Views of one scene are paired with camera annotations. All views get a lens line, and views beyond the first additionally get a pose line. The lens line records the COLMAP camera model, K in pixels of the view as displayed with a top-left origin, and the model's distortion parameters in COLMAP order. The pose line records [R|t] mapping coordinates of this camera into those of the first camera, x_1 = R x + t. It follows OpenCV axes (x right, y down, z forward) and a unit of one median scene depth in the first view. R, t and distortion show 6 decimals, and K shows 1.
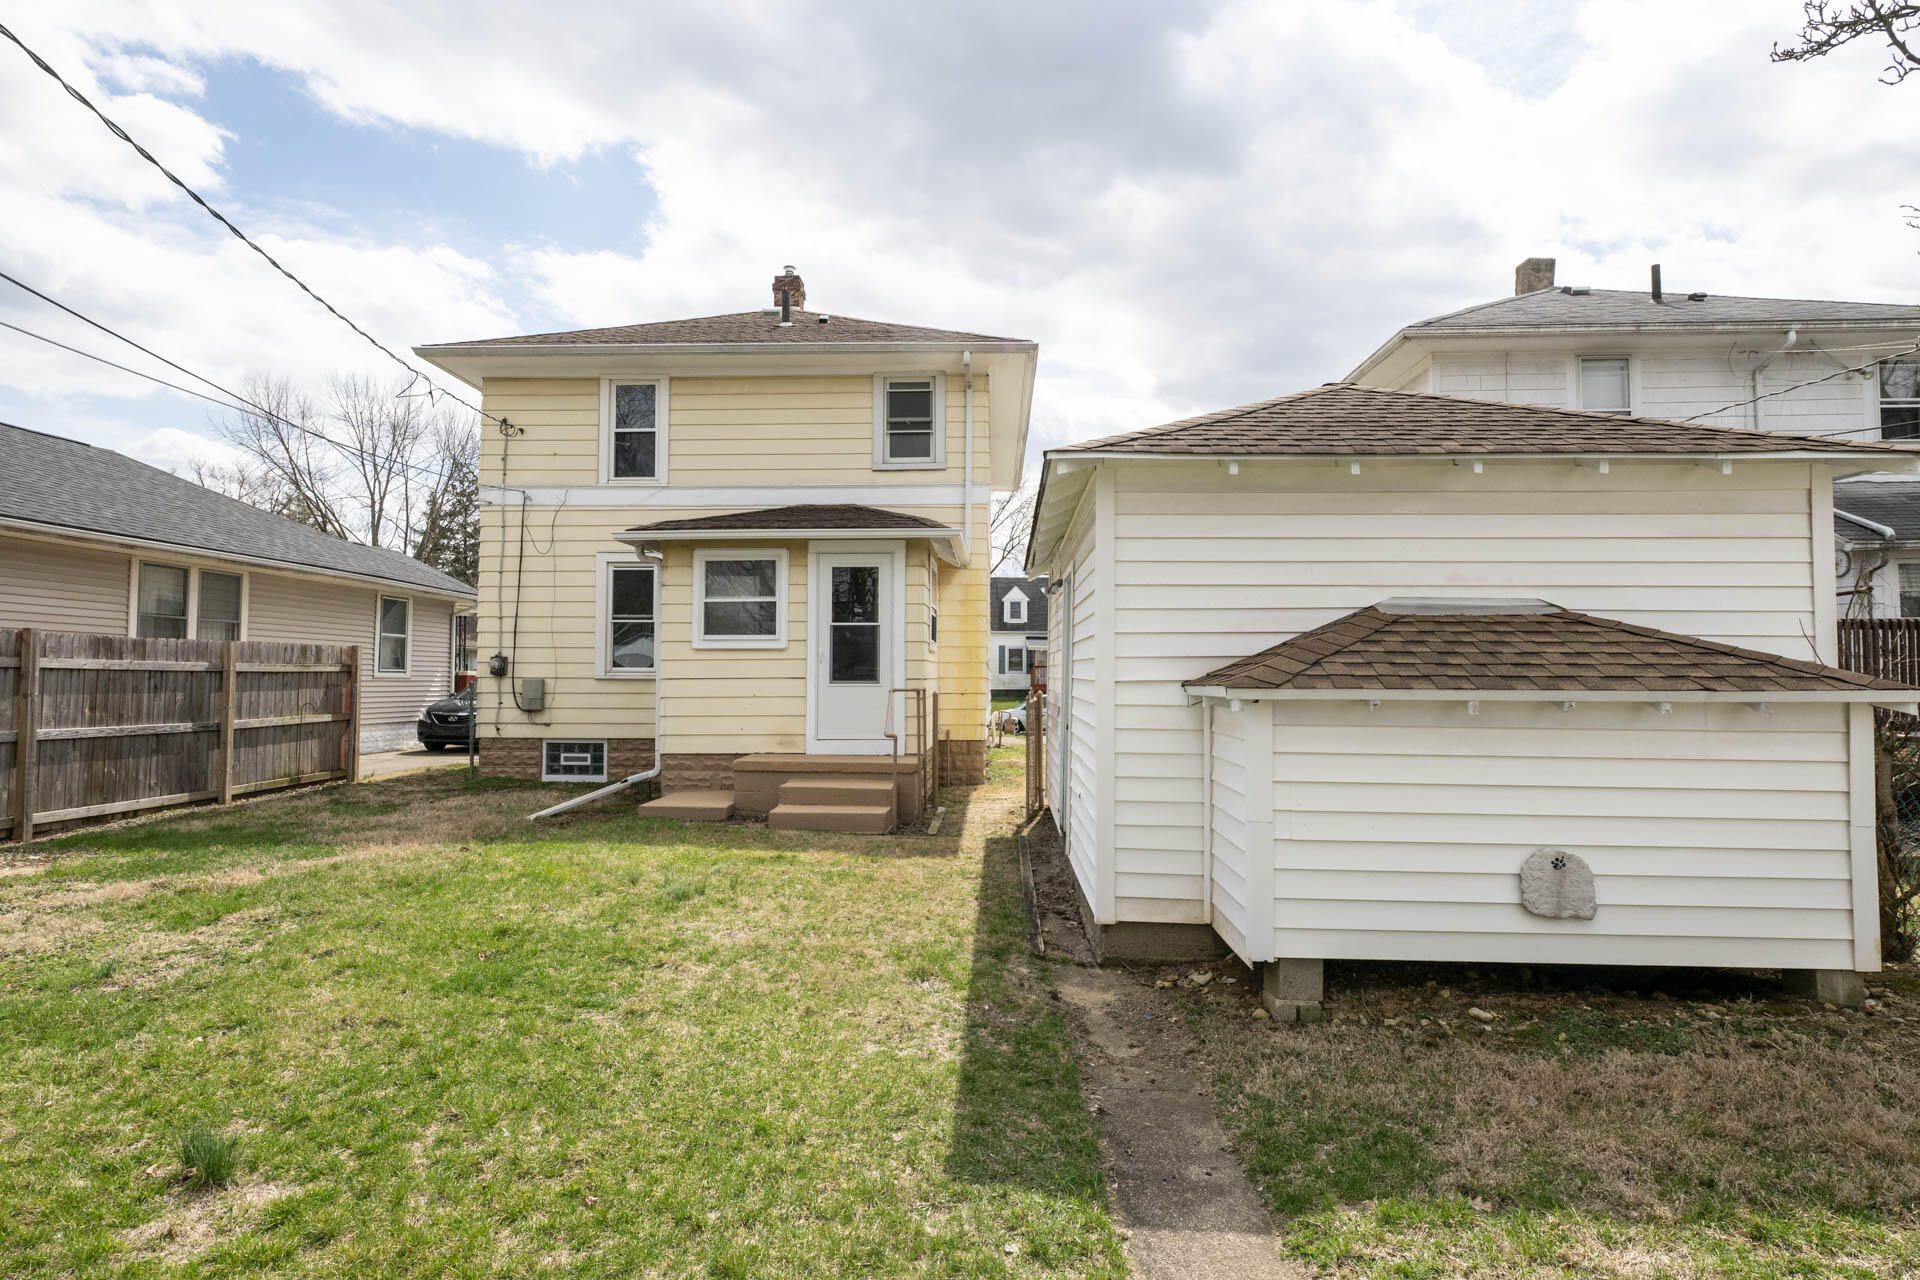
lens RADIAL K [[1023.7, 0, 960.0], [0, 1023.7, 640.0], [0, 0, 1]] dist [-0.001747, -0.000516]
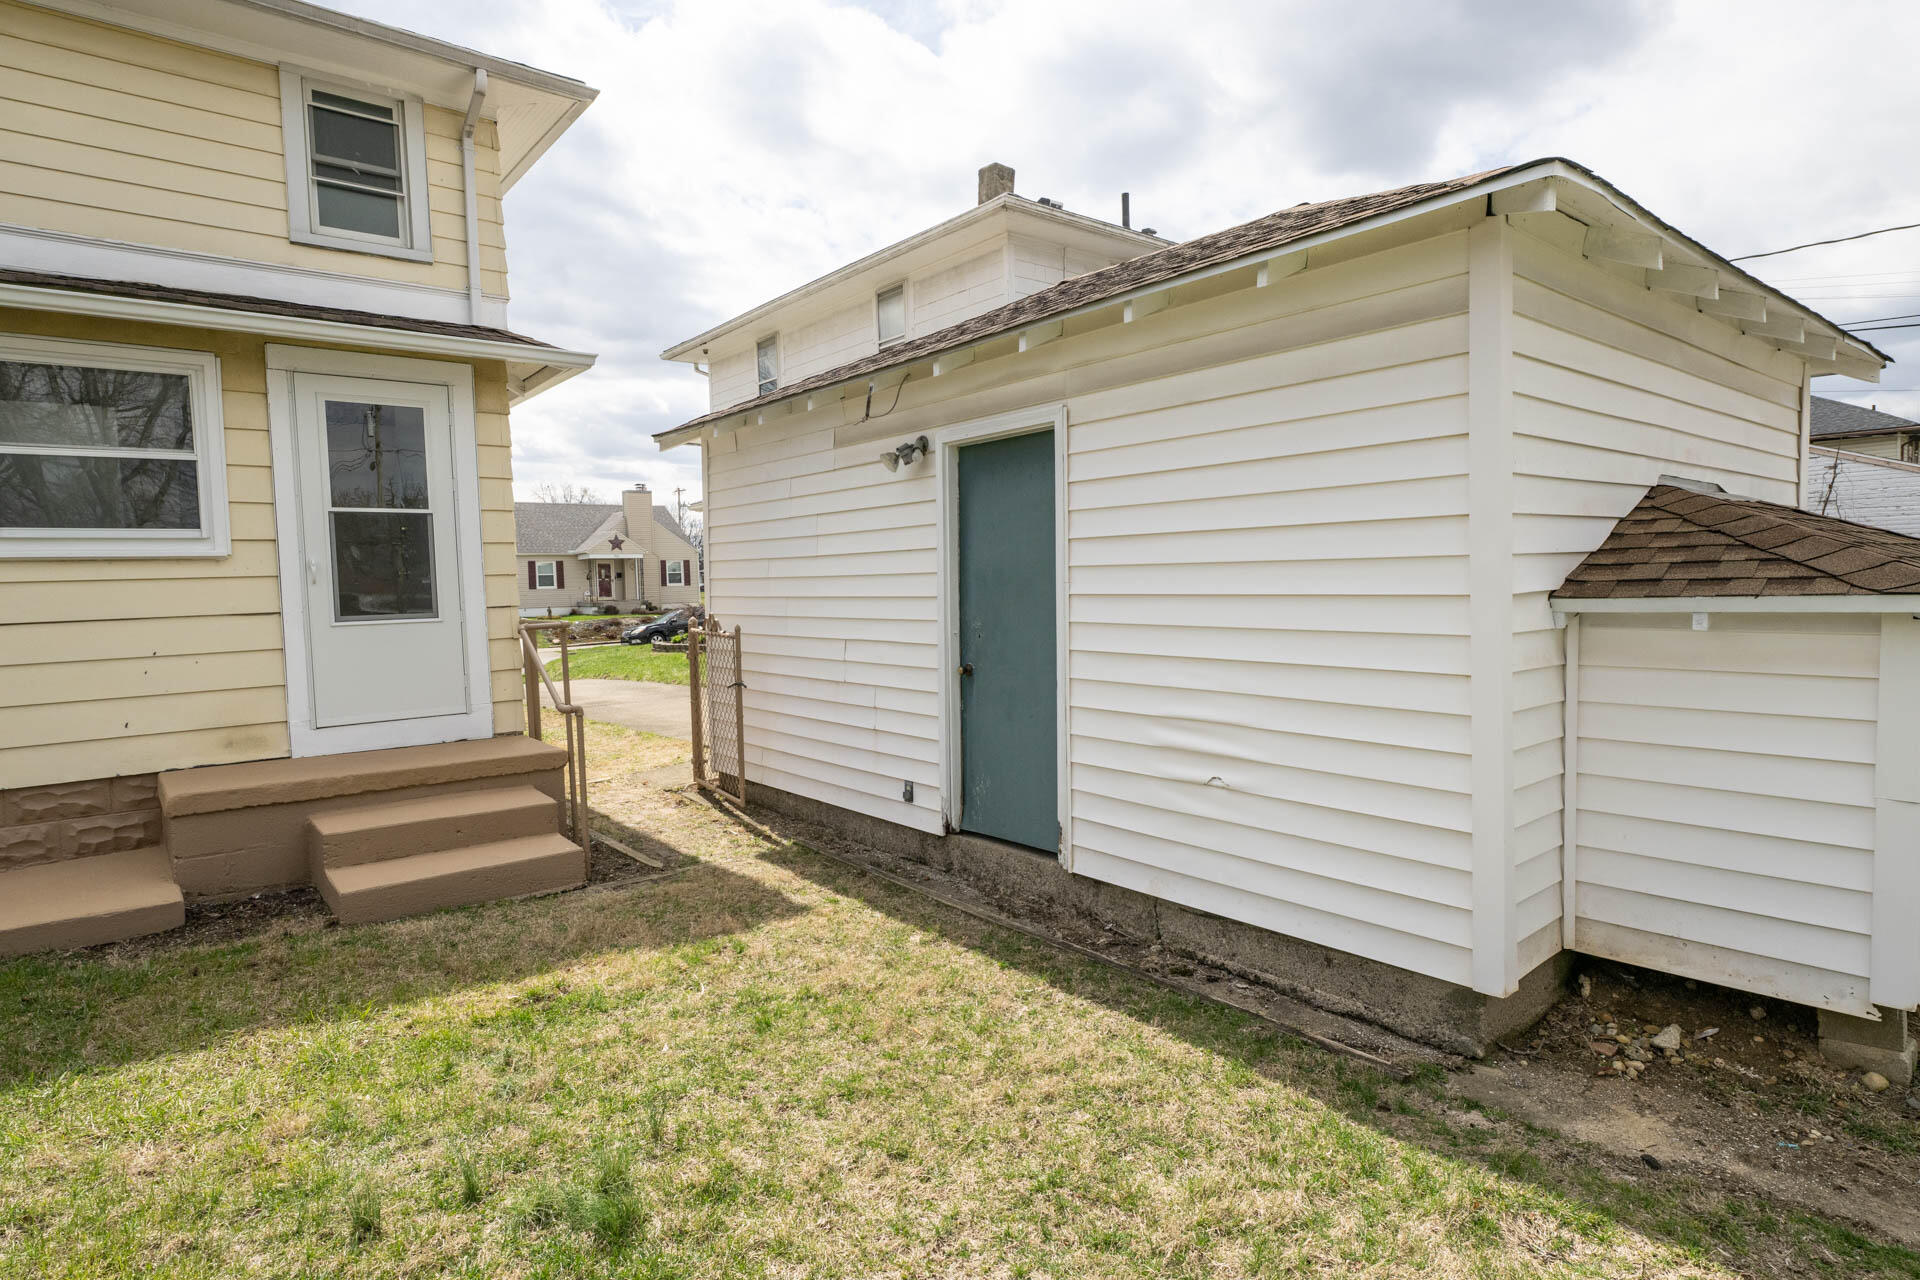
lens RADIAL K [[1023.7, 0, 960.0], [0, 1023.7, 640.0], [0, 0, 1]] dist [-0.001747, -0.000516]
pose [[0.739655, -0.059169, 0.670380, -0.242399], [0.002595, 0.996371, 0.085077, 0.007440], [-0.672981, -0.061188, 0.737125, 0.384703]]
